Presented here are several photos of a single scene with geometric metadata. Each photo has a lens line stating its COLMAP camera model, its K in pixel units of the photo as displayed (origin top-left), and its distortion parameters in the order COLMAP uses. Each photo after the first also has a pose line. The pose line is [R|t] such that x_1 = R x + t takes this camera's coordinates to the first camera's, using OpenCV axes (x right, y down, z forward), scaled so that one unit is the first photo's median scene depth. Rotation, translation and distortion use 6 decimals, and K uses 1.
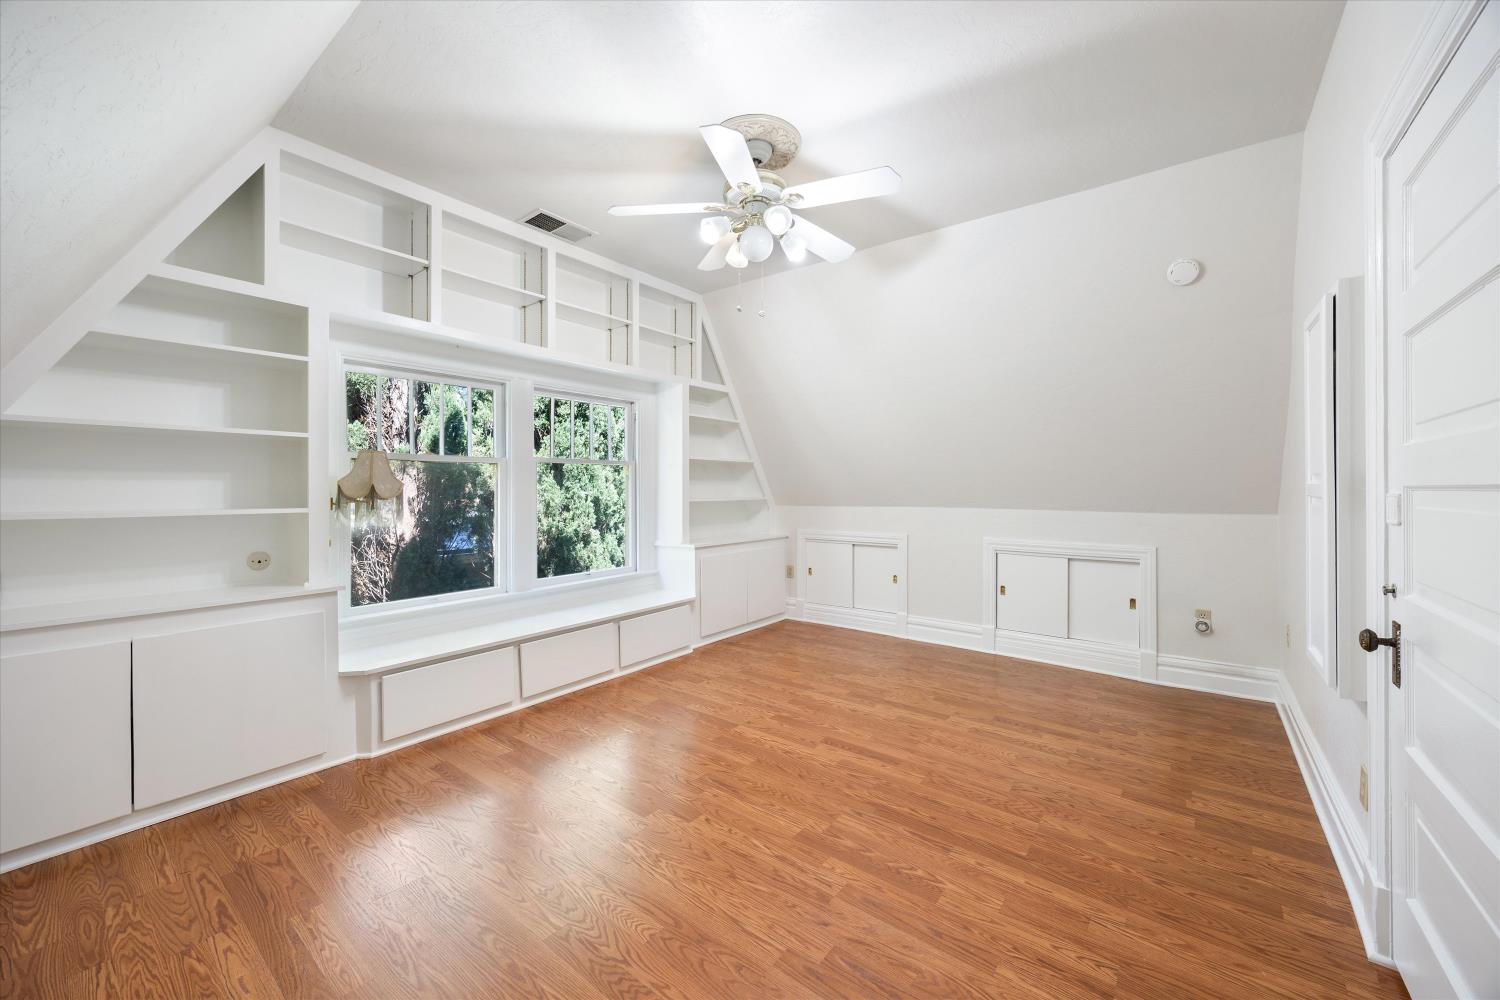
lens RADIAL K [[577.0, 0, 758.5], [0, 577.0, 498.8], [0, 0, 1]] dist [-0.002324, -0.000286]
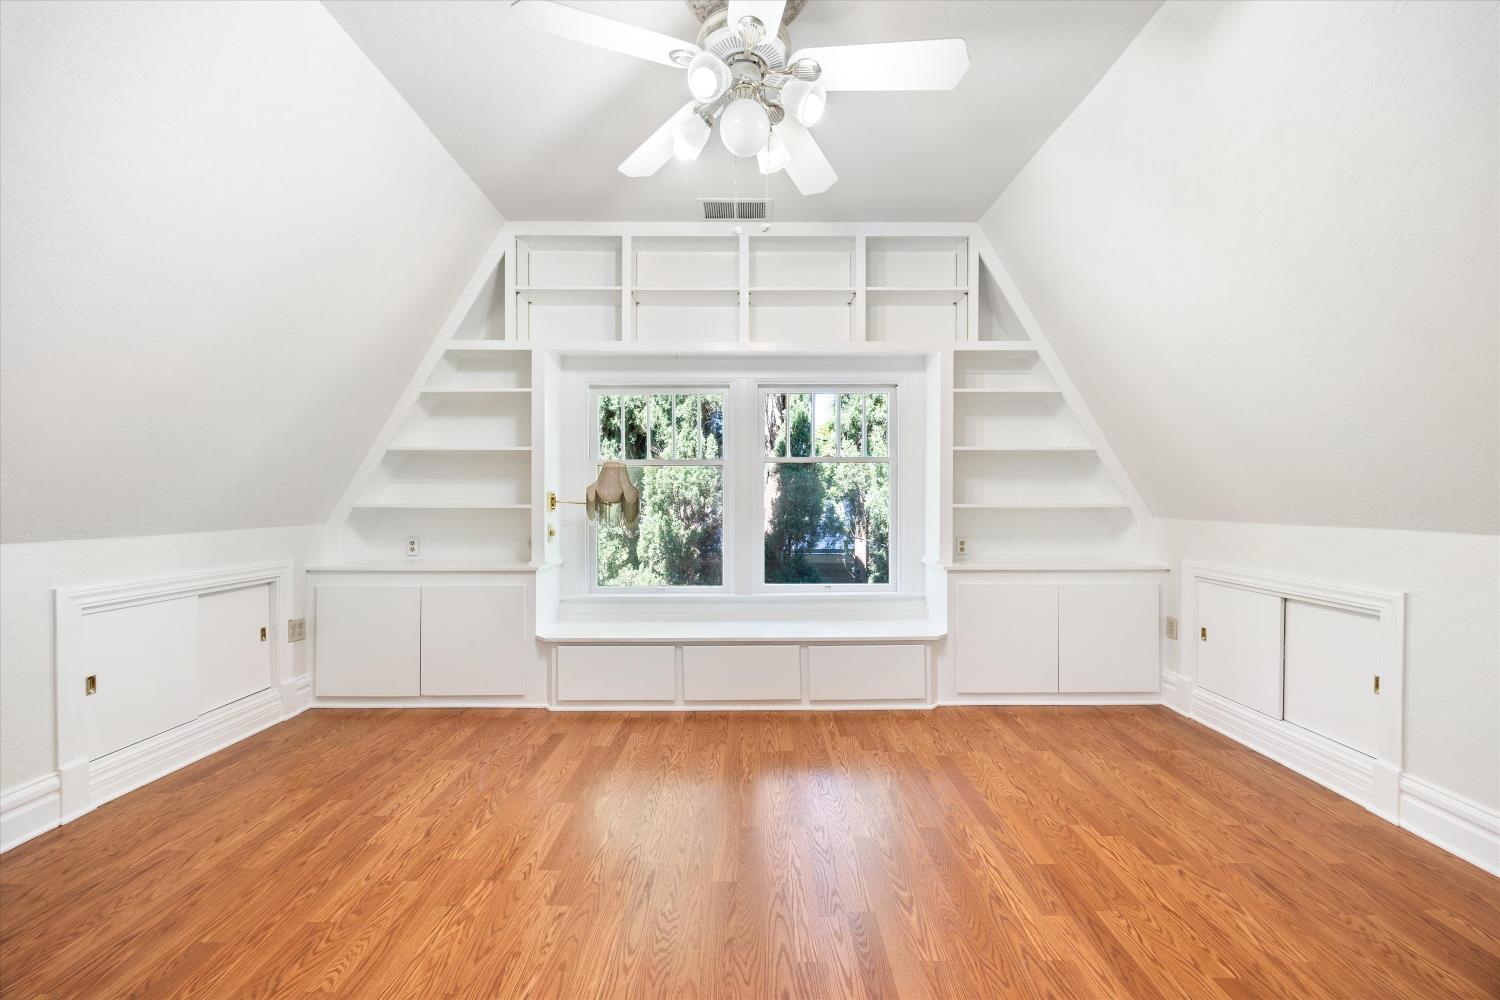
lens RADIAL K [[576.9, 0, 753.4], [0, 576.9, 505.8], [0, 0, 1]] dist [-0.005008, 0.000013]
pose [[0.606506, 0.018877, -0.794855, 0.371489], [-0.015072, 0.999811, 0.012244, -0.002848], [0.794936, 0.004554, 0.606676, 0.407860]]
